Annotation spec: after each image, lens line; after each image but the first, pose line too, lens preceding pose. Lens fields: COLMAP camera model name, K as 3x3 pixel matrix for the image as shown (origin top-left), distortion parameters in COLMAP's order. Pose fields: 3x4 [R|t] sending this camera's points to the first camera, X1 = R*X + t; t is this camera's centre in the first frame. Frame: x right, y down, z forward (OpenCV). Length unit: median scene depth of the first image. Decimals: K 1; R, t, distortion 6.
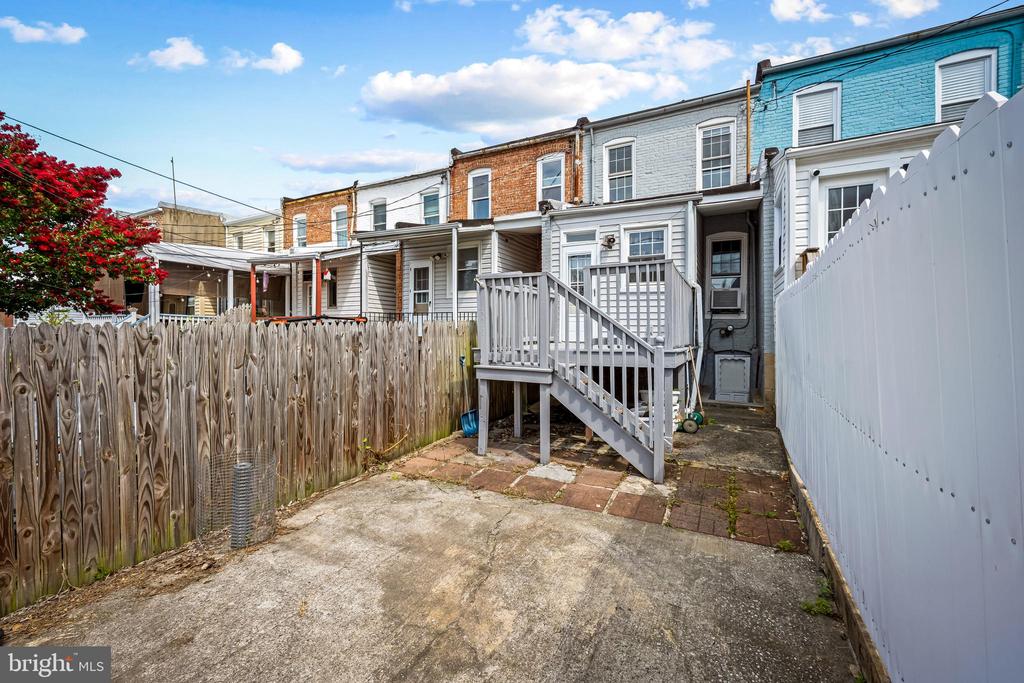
lens RADIAL K [[416.9, 0, 517.5], [0, 416.9, 326.2], [0, 0, 1]] dist [-0.005404, 0.000137]
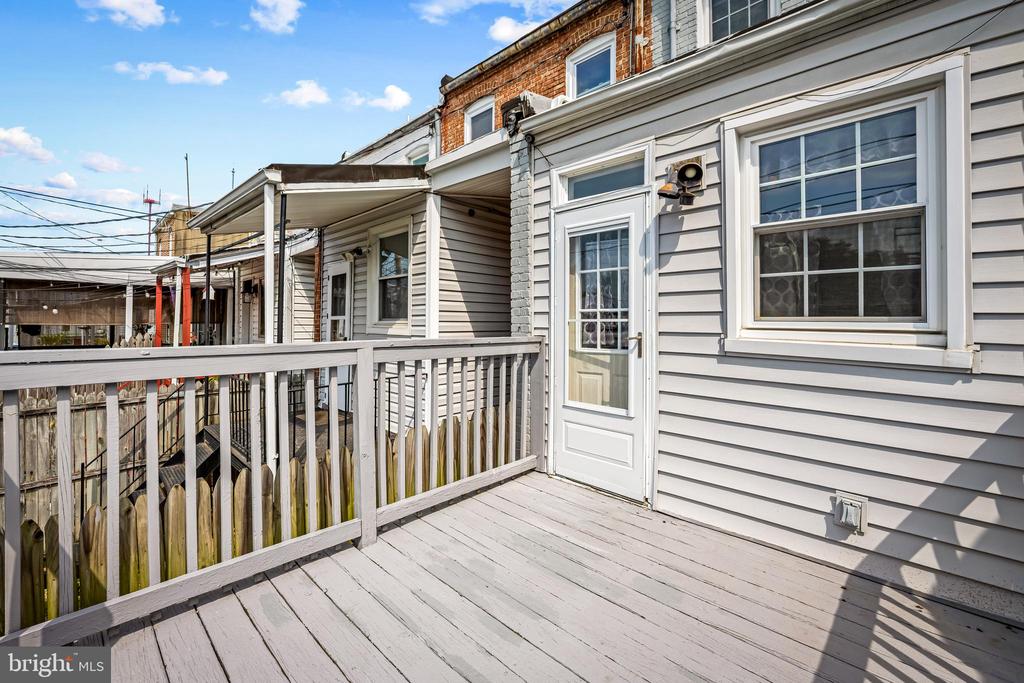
lens RADIAL K [[416.9, 0, 516.3], [0, 416.9, 317.1], [0, 0, 1]] dist [-0.005404, 0.000137]
pose [[0.960838, -0.004405, -0.277077, 0.304109], [0.004981, 0.999987, 0.001375, -0.172805], [0.277067, -0.002701, 0.960847, 1.103350]]
